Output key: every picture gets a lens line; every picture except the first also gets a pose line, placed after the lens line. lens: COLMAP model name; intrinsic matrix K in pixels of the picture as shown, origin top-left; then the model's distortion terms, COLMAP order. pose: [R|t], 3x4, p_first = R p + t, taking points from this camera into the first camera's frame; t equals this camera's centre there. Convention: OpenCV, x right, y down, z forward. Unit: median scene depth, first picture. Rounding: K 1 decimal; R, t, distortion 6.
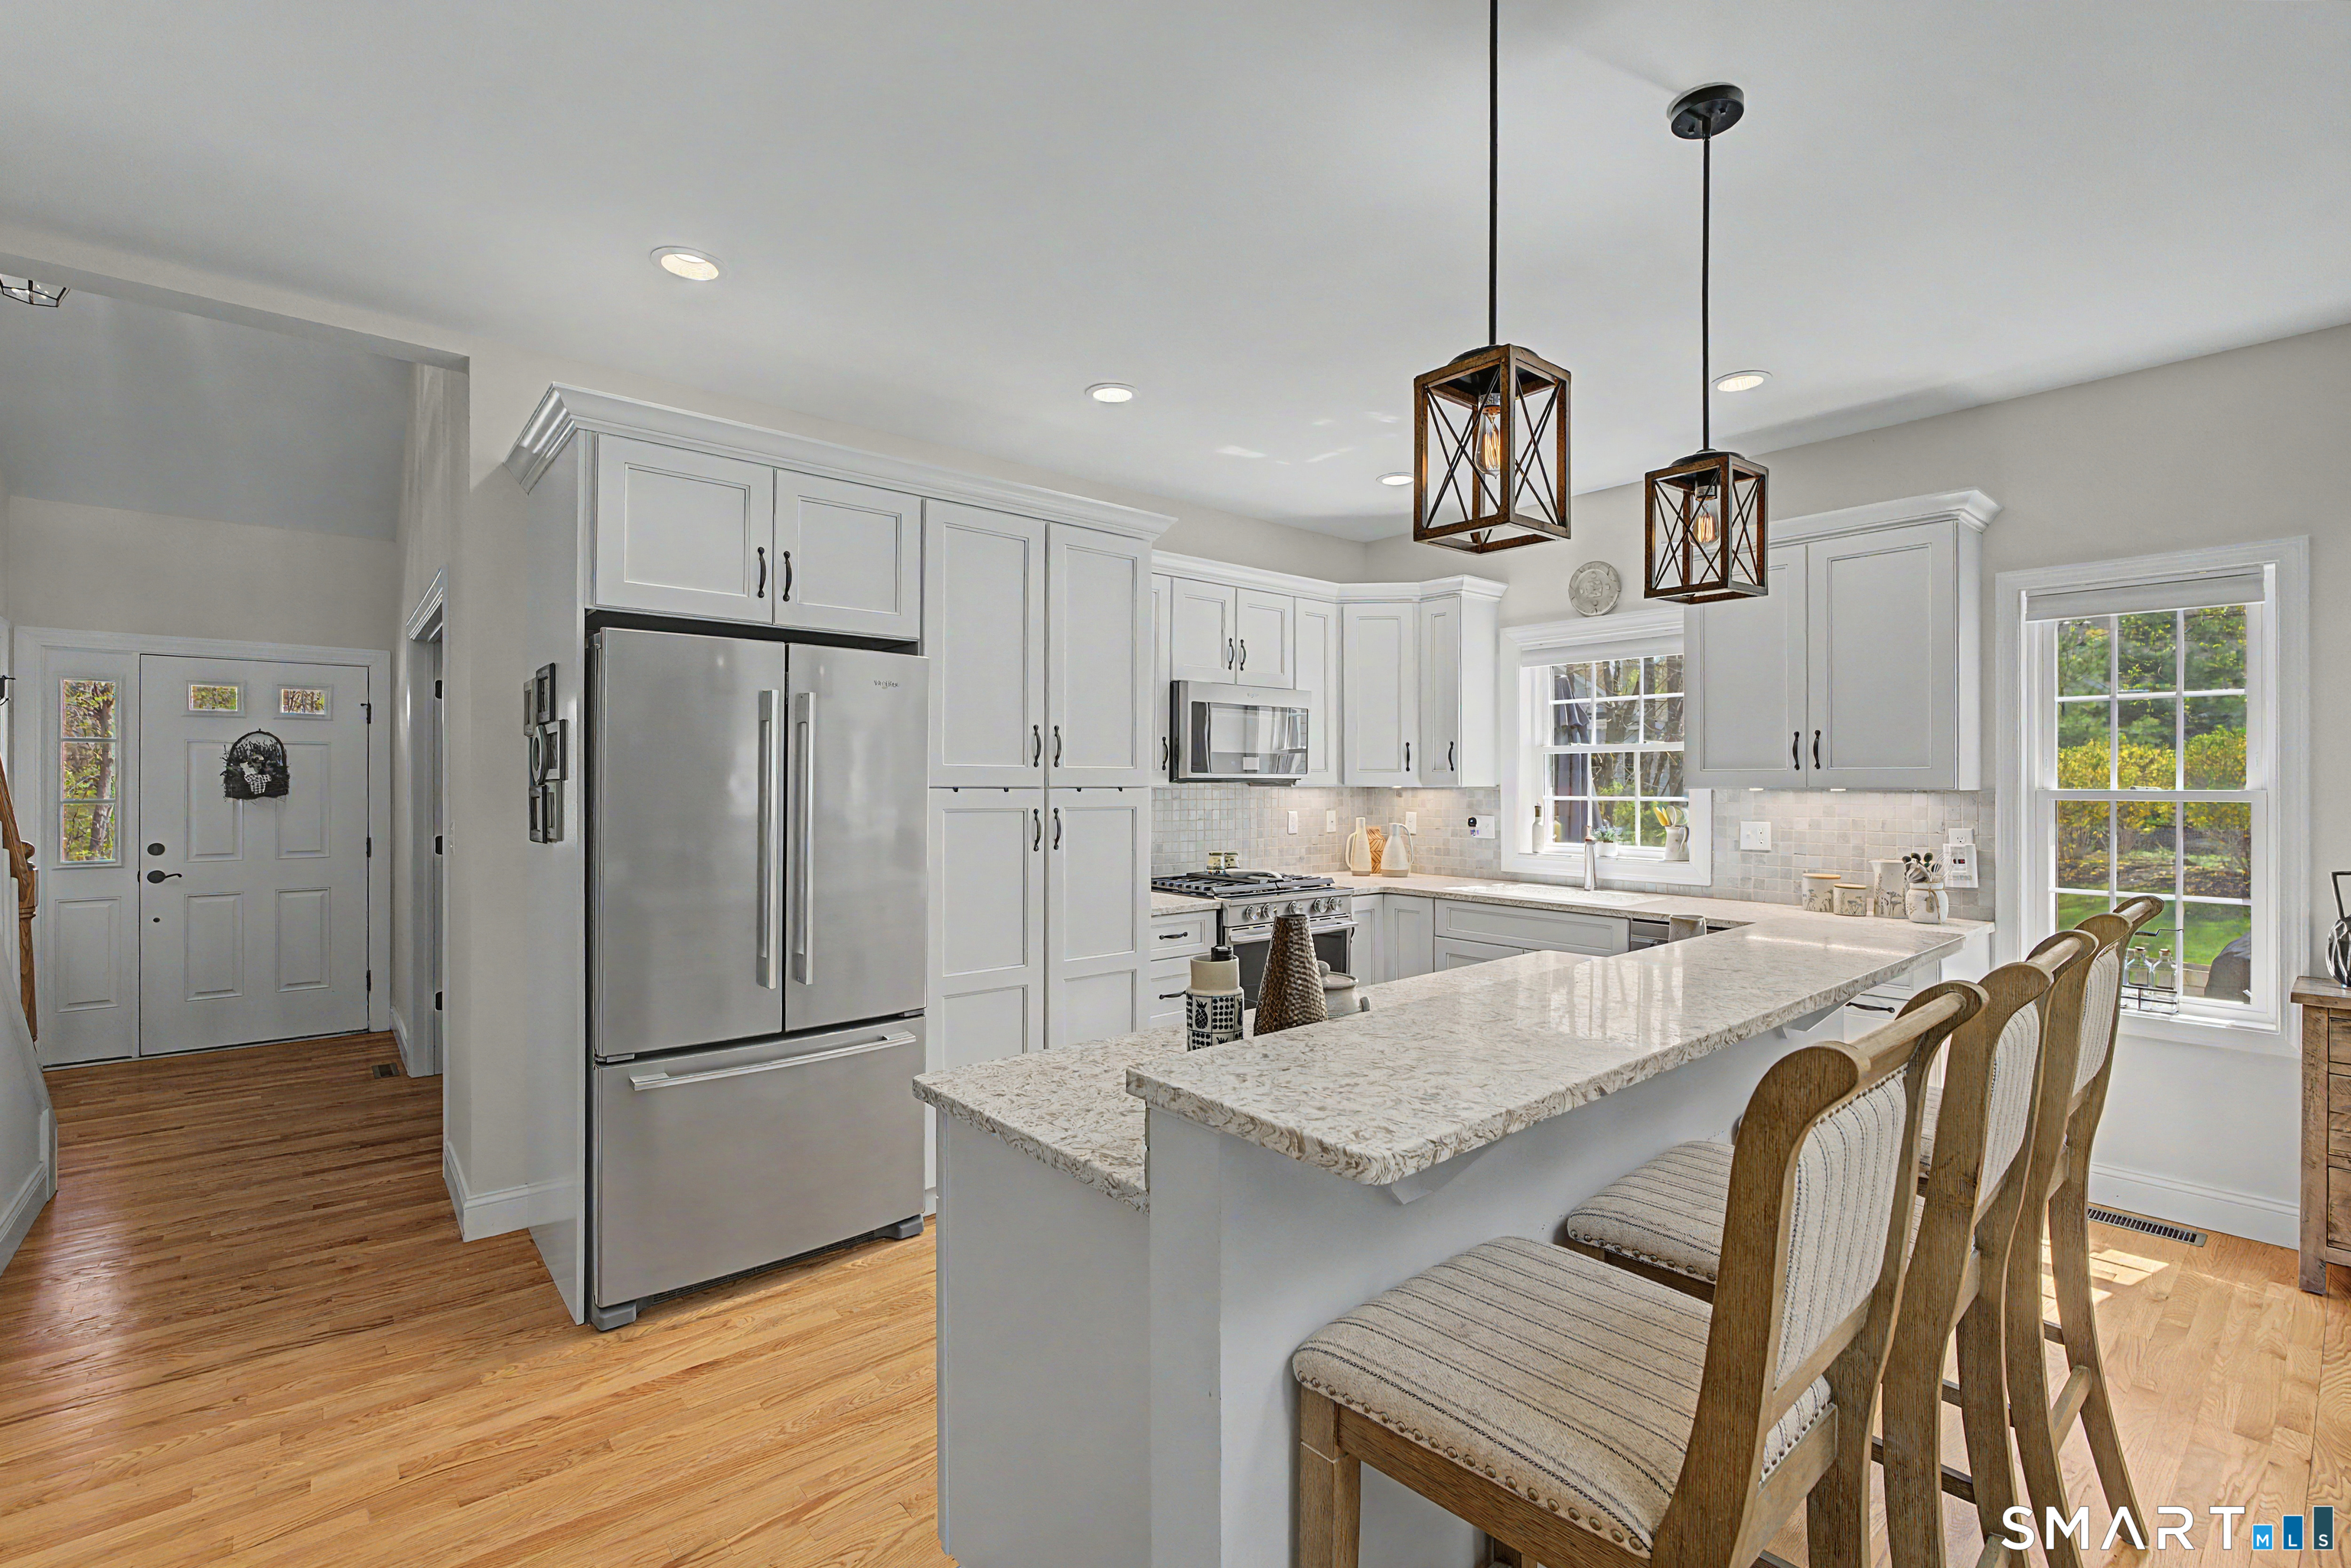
lens RADIAL K [[1038.3, 0, 1175.1], [0, 1038.3, 776.3], [0, 0, 1]] dist [-0.015656, 0.002976]
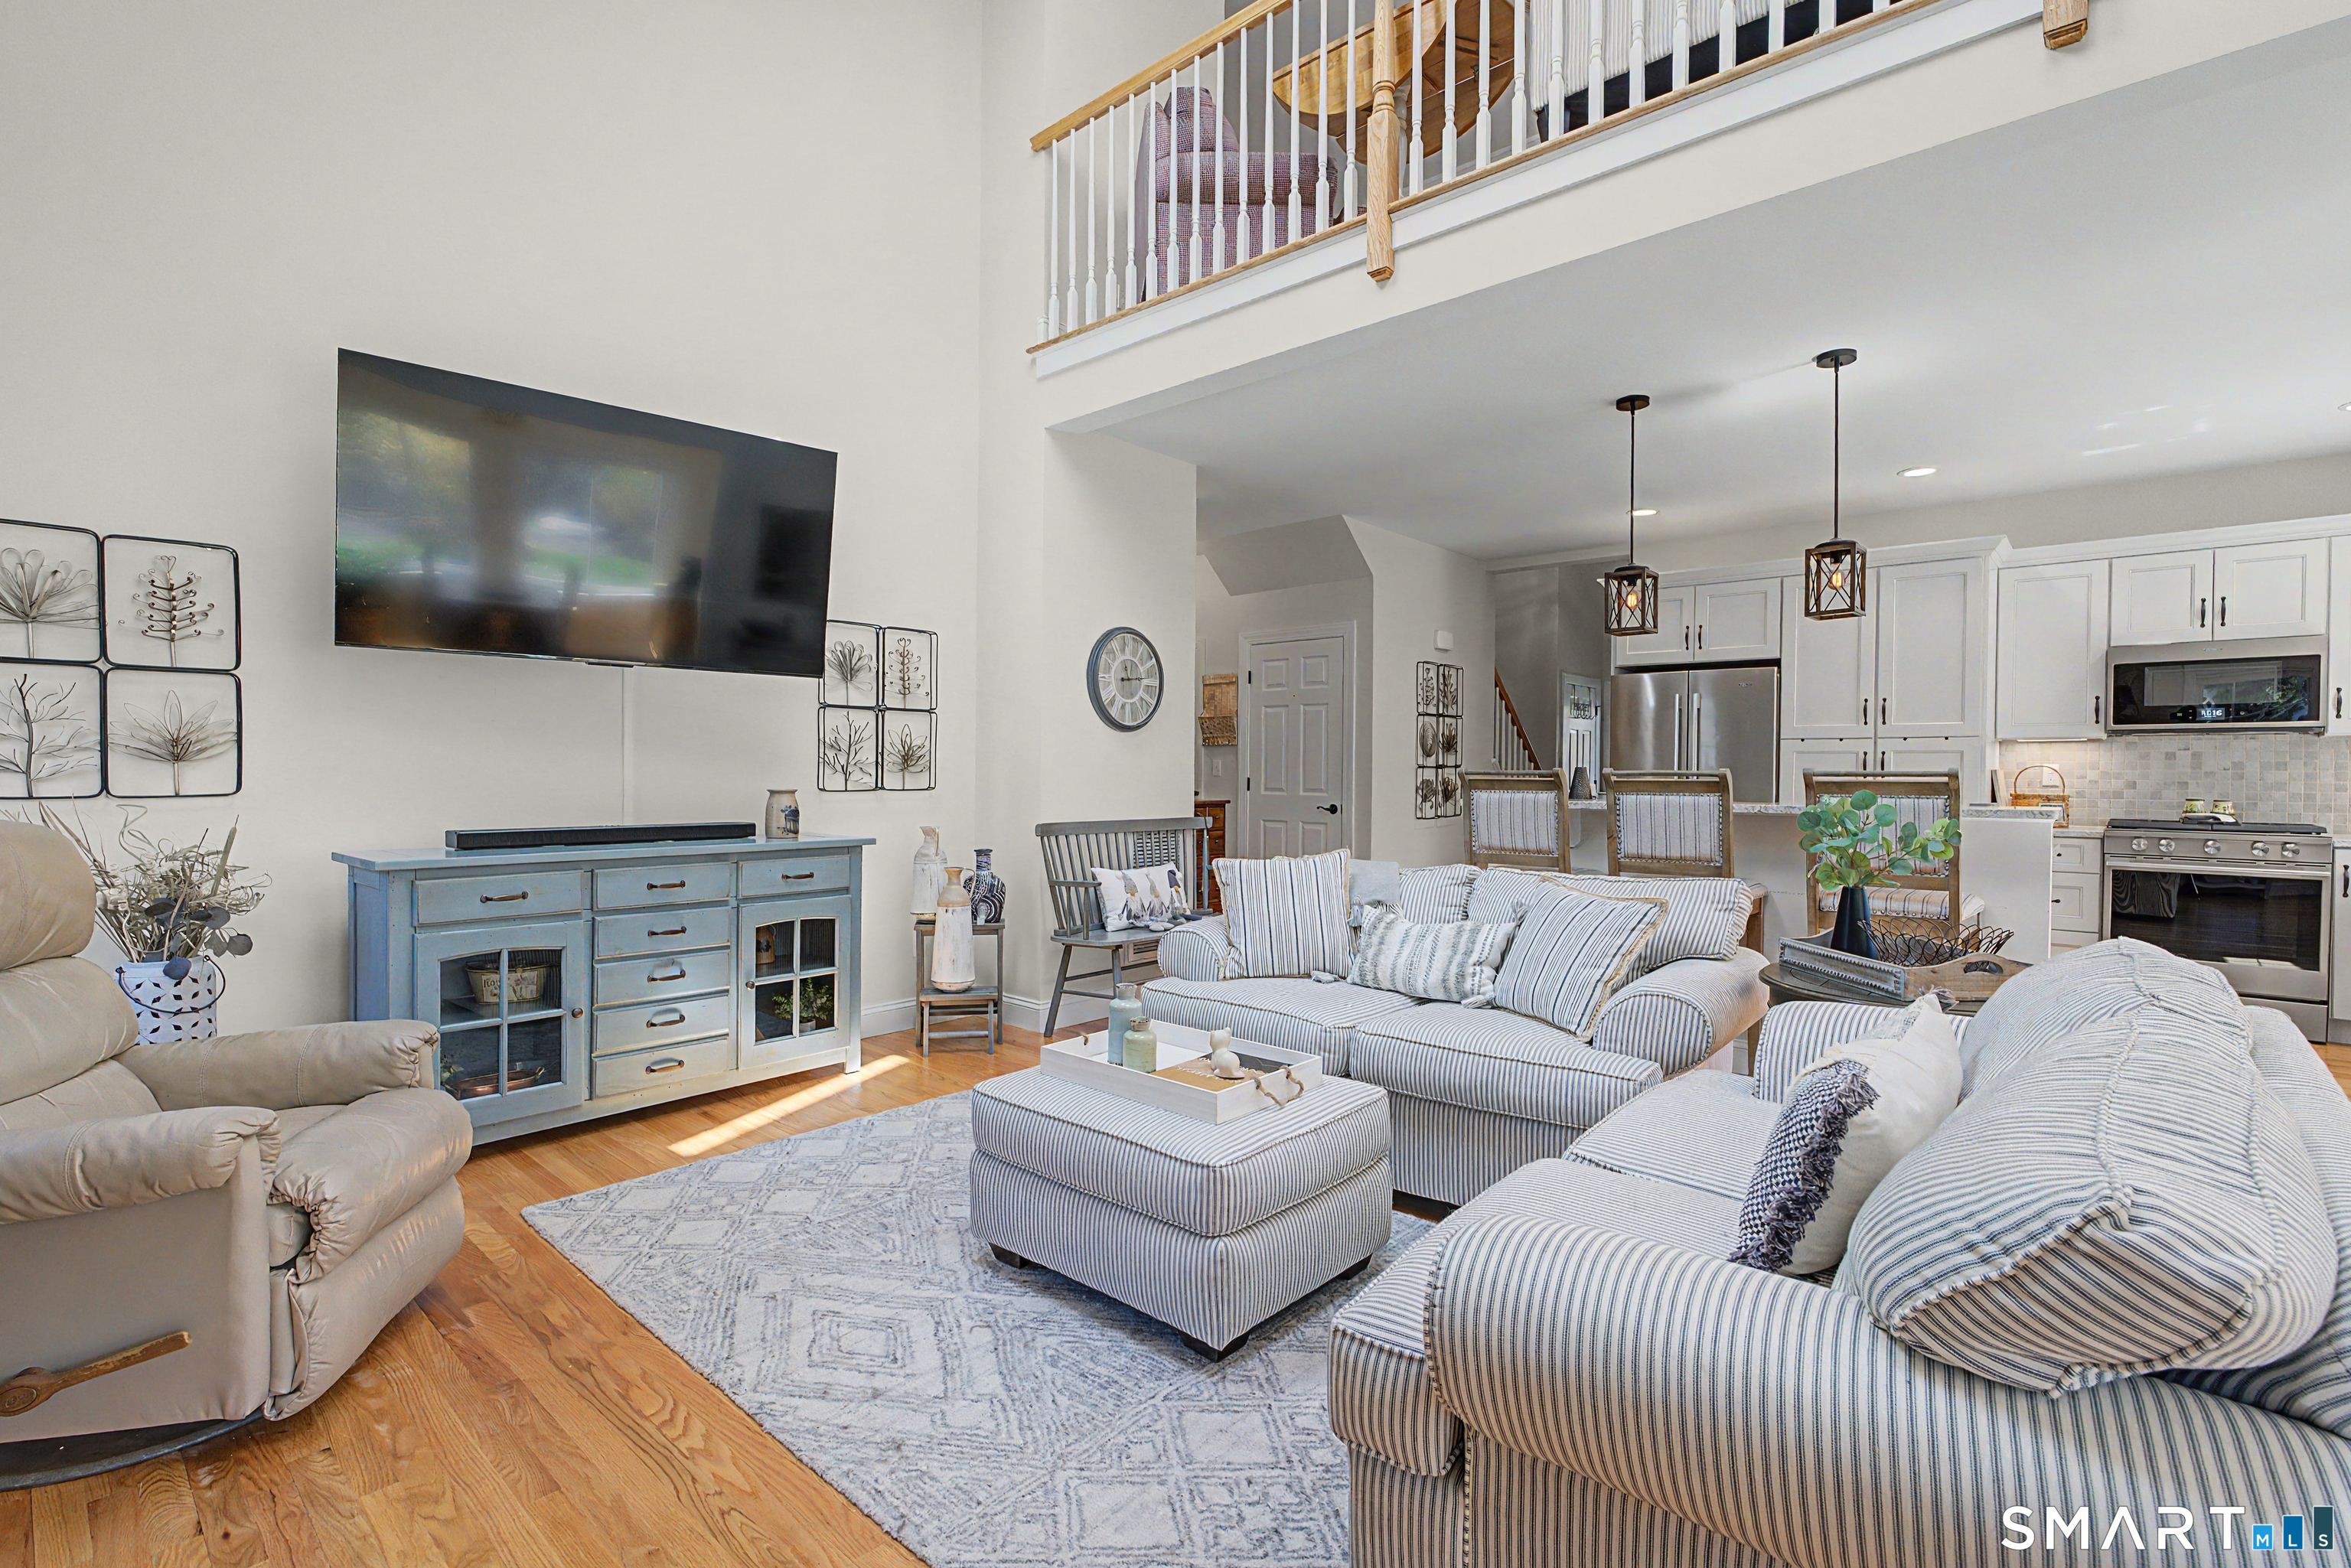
lens RADIAL K [[1038.3, 0, 1174.2], [0, 1038.3, 788.7], [0, 0, 1]] dist [-0.015656, 0.002976]
pose [[0.131369, 0.014315, -0.991230, 1.068701], [-0.002239, 0.999897, 0.014143, 0.056533], [0.991331, 0.000362, 0.131388, -0.221303]]
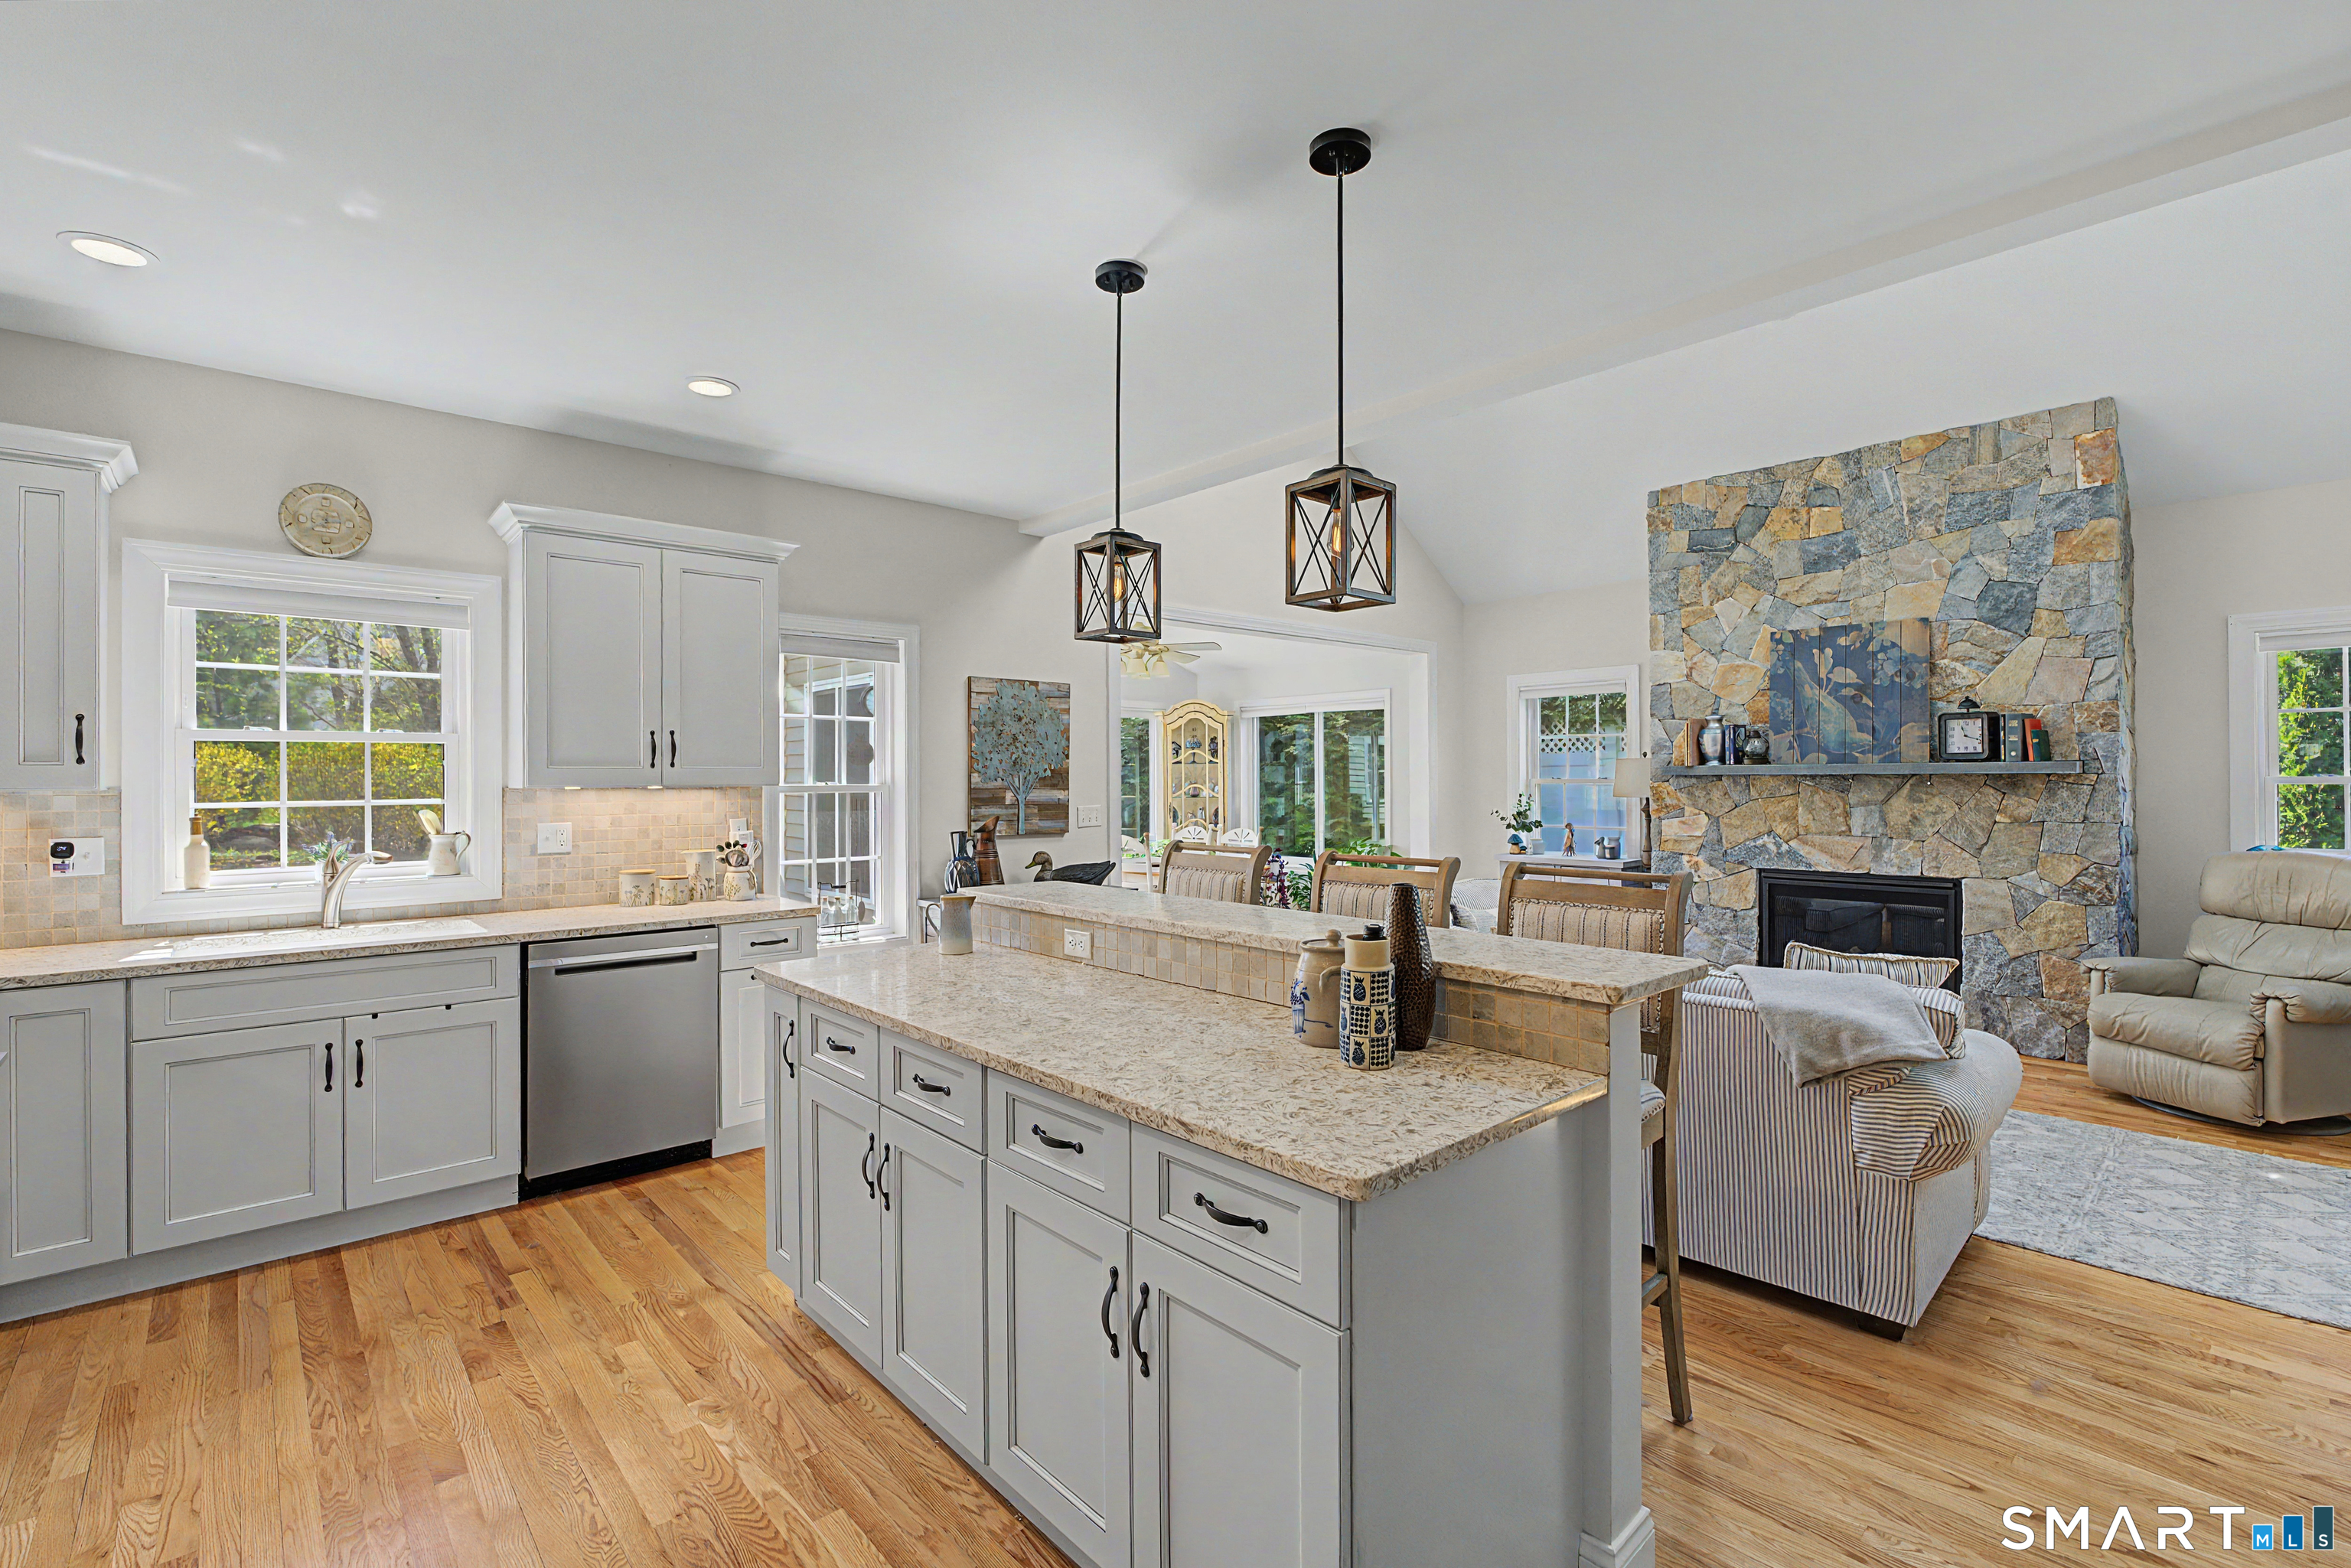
lens RADIAL K [[1038.3, 0, 1179.8], [0, 1038.3, 773.8], [0, 0, 1]] dist [-0.015656, 0.002976]
pose [[-0.039265, 0.002216, 0.999226, -0.394860], [-0.001688, 0.999996, -0.002284, 0.000825], [-0.999227, -0.001777, -0.039261, 0.463056]]
